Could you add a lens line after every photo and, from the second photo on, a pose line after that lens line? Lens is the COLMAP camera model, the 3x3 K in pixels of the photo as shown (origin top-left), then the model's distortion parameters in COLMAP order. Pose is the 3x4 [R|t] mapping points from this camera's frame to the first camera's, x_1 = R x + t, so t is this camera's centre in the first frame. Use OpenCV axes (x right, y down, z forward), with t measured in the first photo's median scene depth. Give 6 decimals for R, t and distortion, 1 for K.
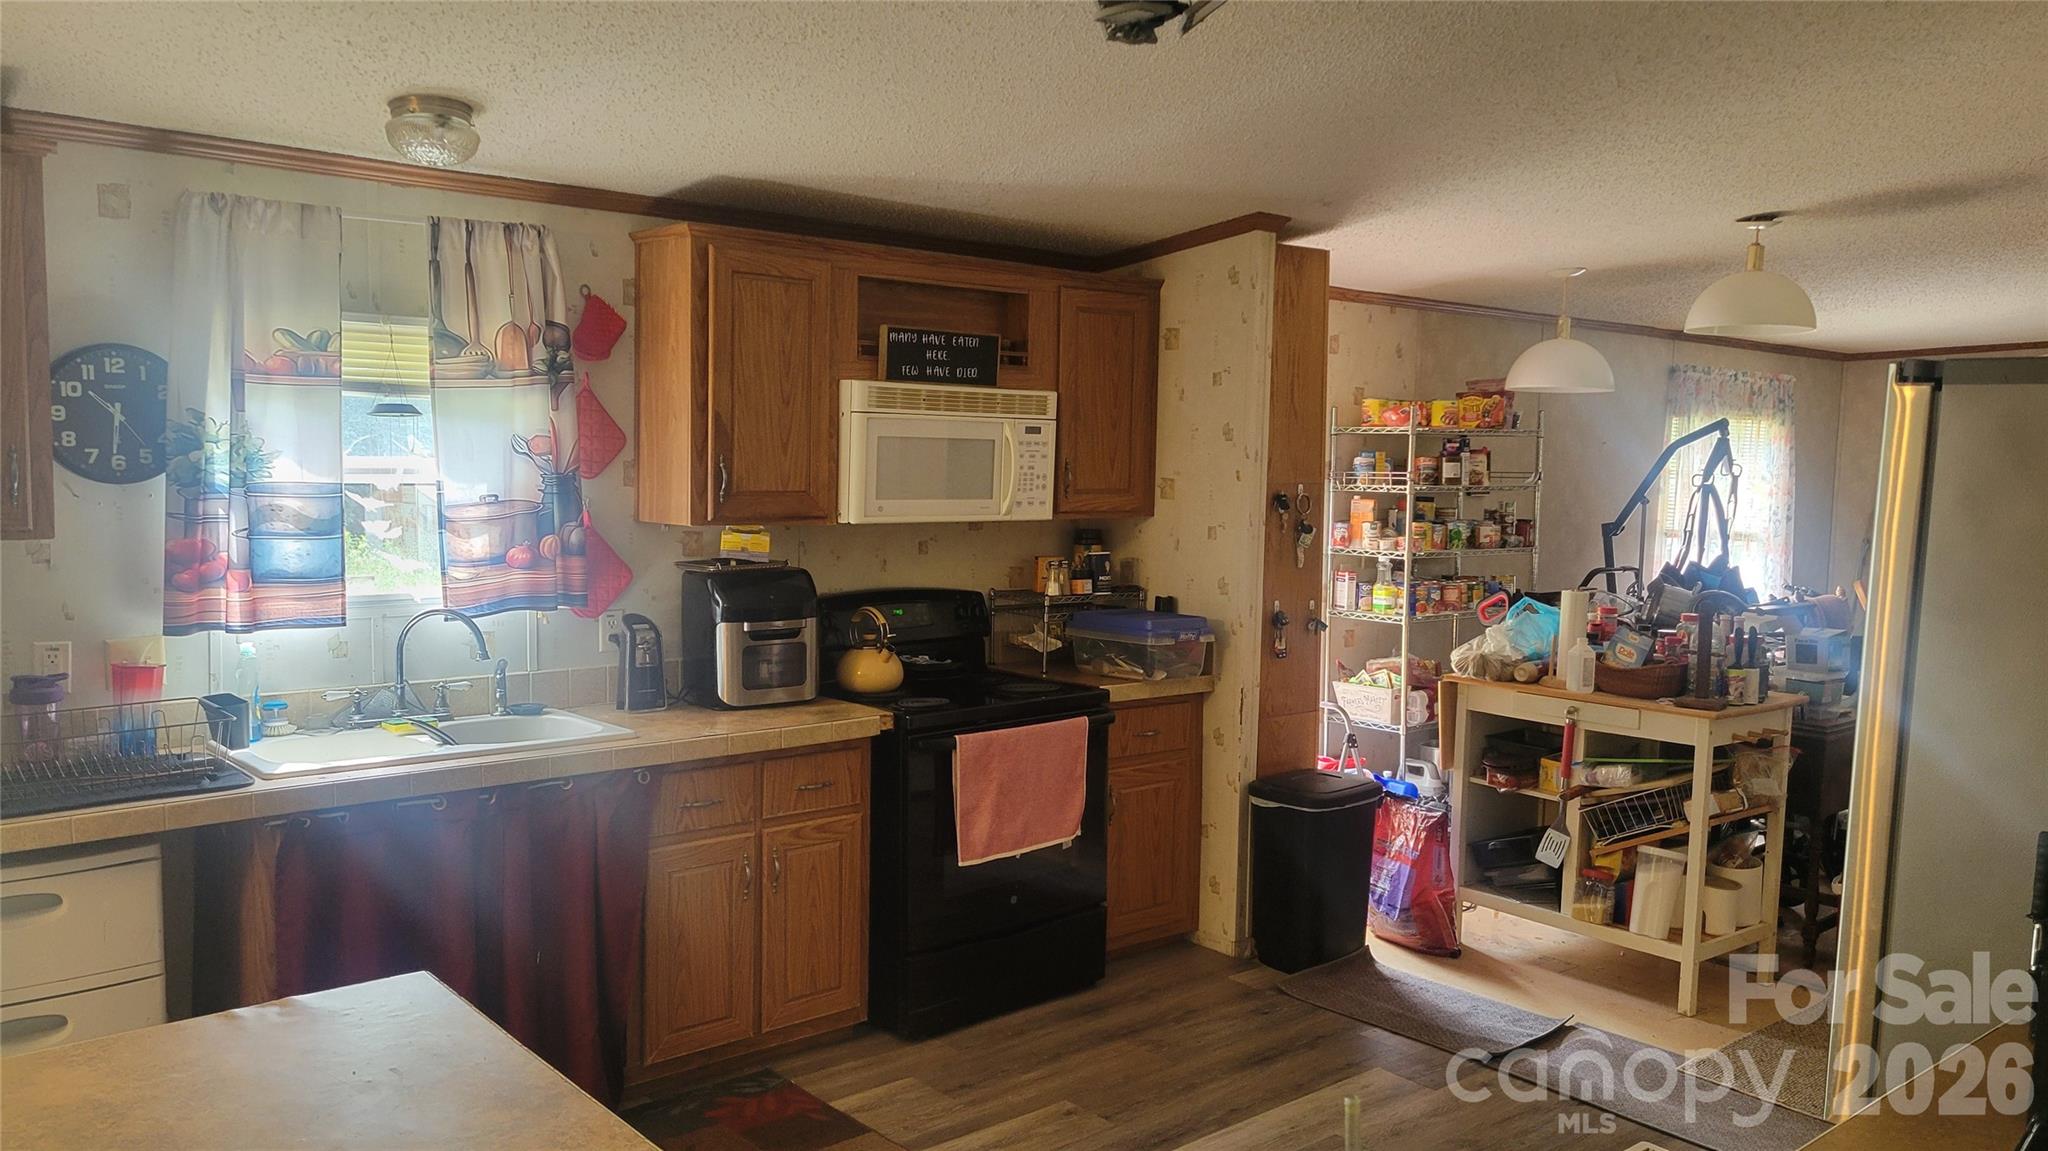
lens RADIAL K [[1558.8, 0, 1021.3], [0, 1558.8, 585.0], [0, 0, 1]] dist [0.063244, -0.060986]
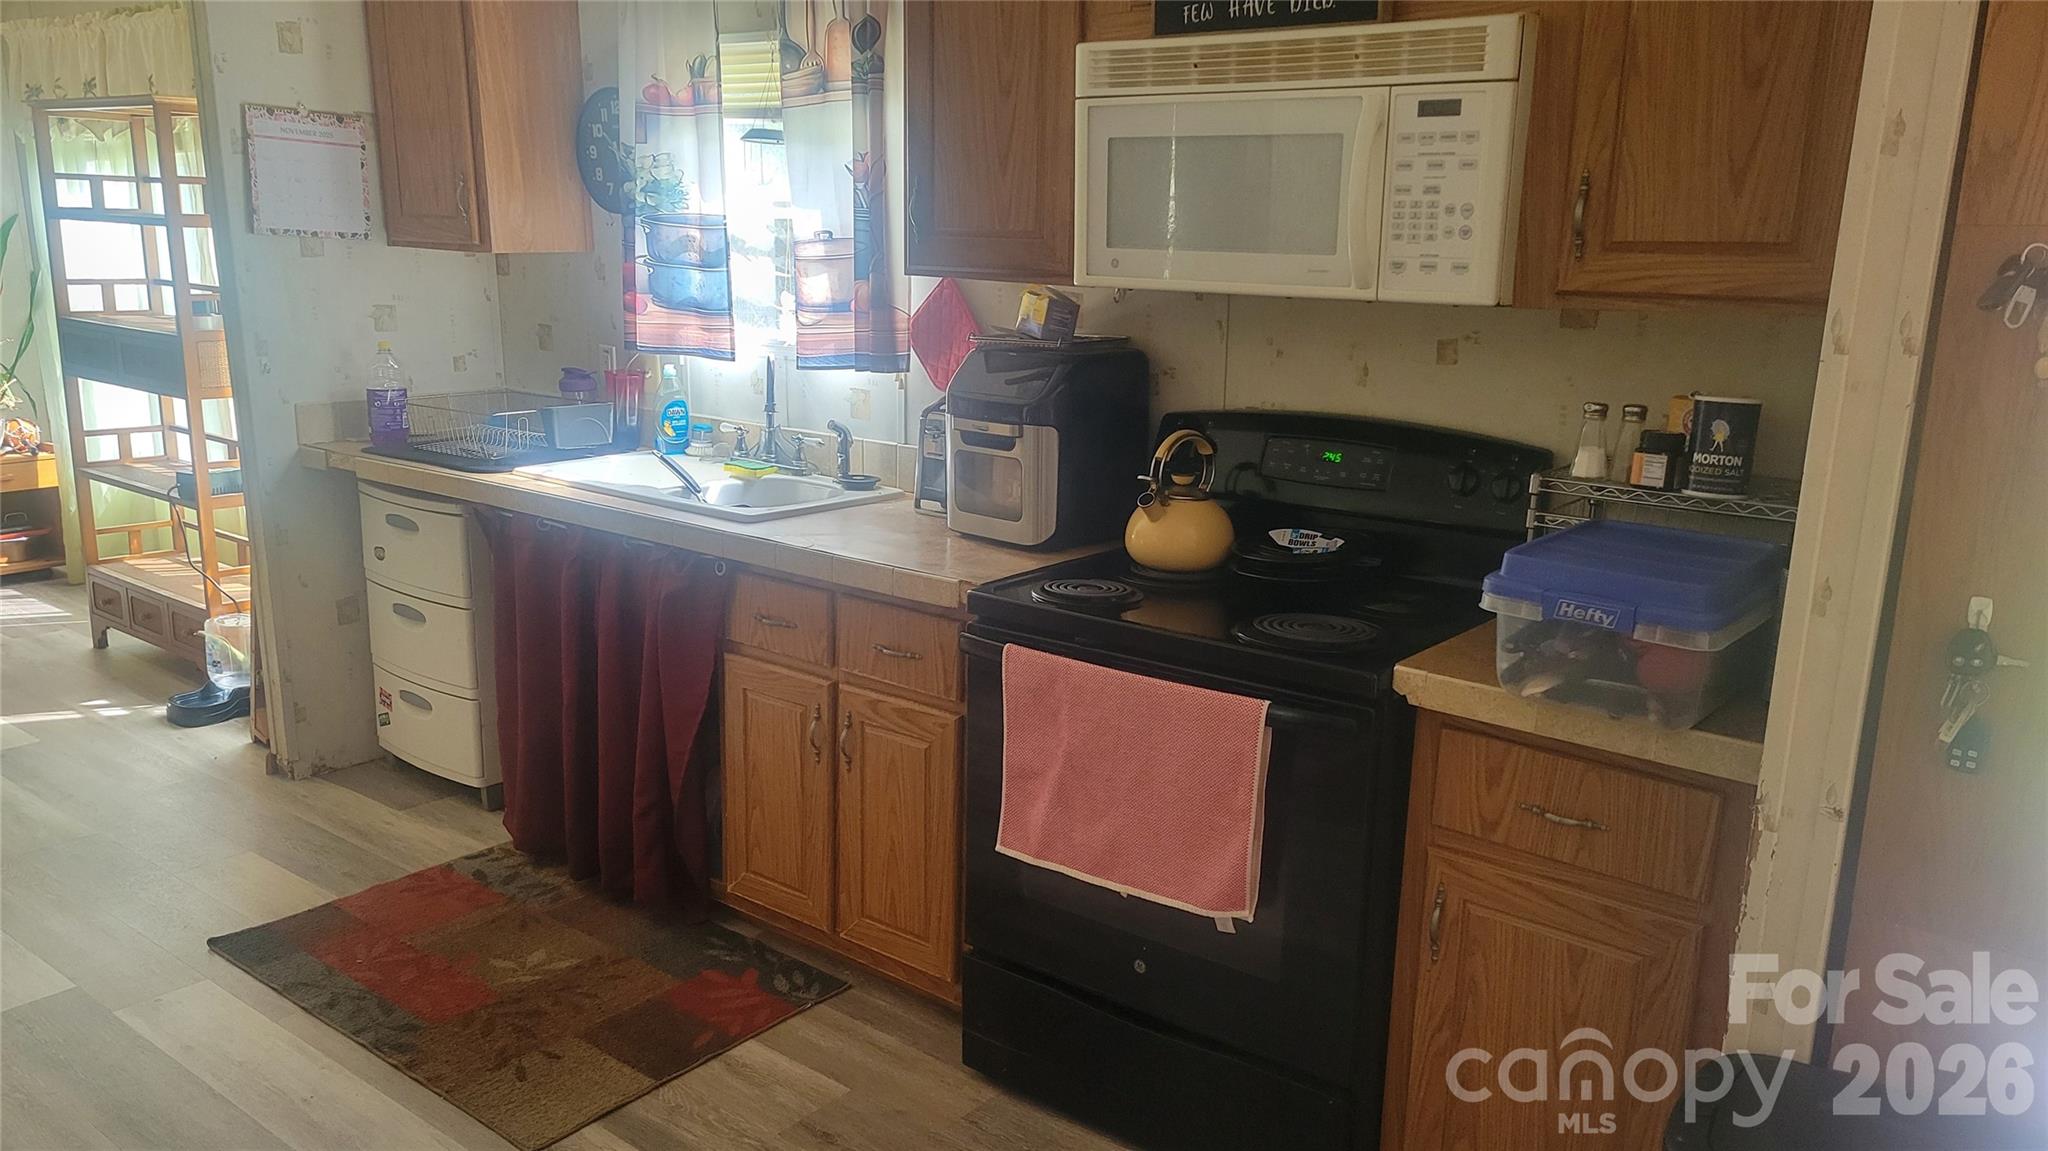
lens RADIAL K [[1548.6, 0, 1025.5], [0, 1548.6, 597.6], [0, 0, 1]] dist [0.068670, -0.054891]
pose [[0.170723, 0.221591, -0.960079, 0.492461], [-0.097214, 0.973418, 0.207383, -0.042430], [0.980512, 0.057928, 0.187726, 0.827331]]
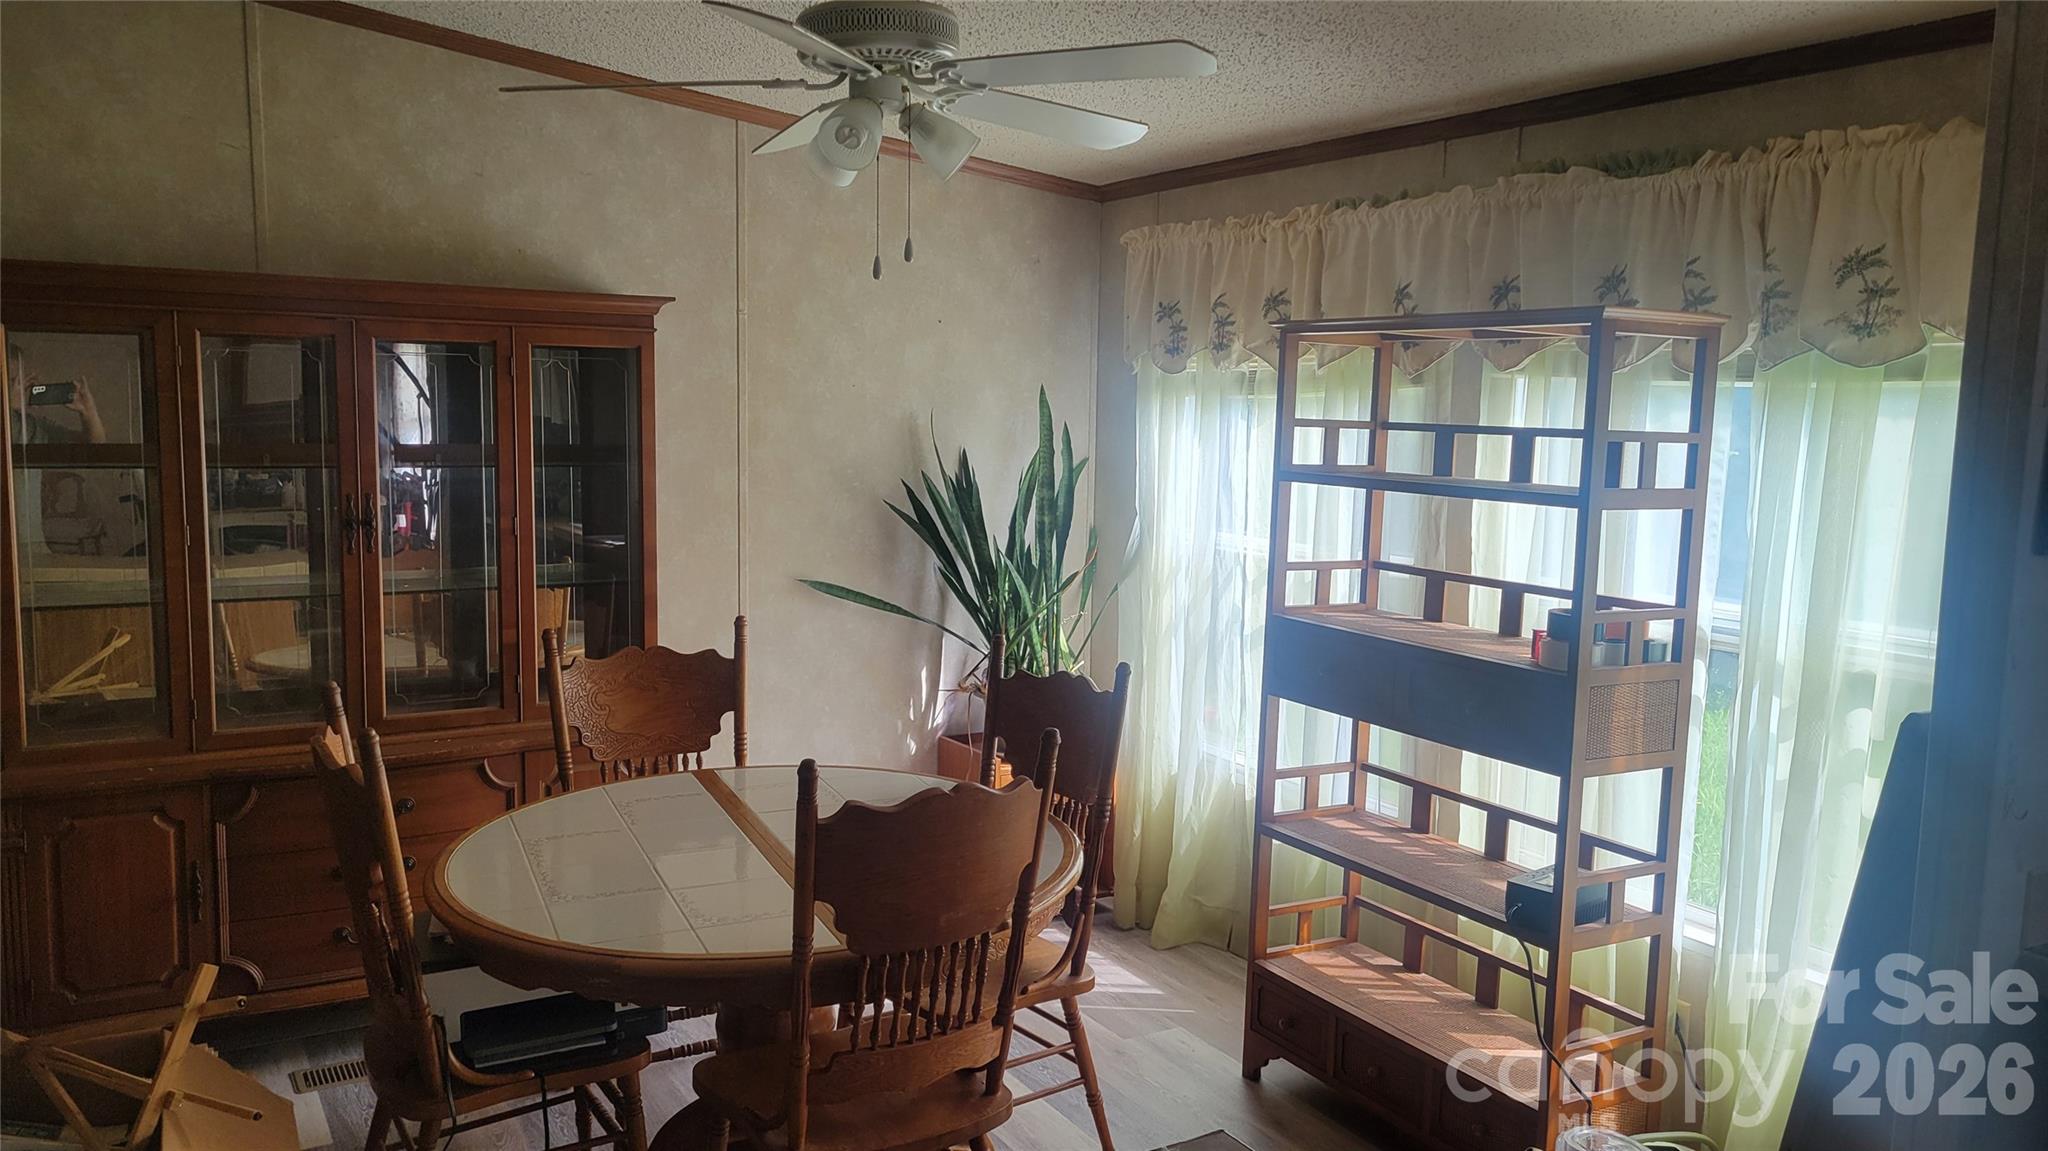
lens RADIAL K [[1558.8, 0, 1021.3], [0, 1558.8, 585.0], [0, 0, 1]] dist [0.063244, -0.060986]
pose [[-0.190542, 0.092161, -0.977343, 0.049831], [-0.107678, 0.987614, 0.114122, -0.028969], [0.975756, 0.126984, -0.178259, 0.366244]]
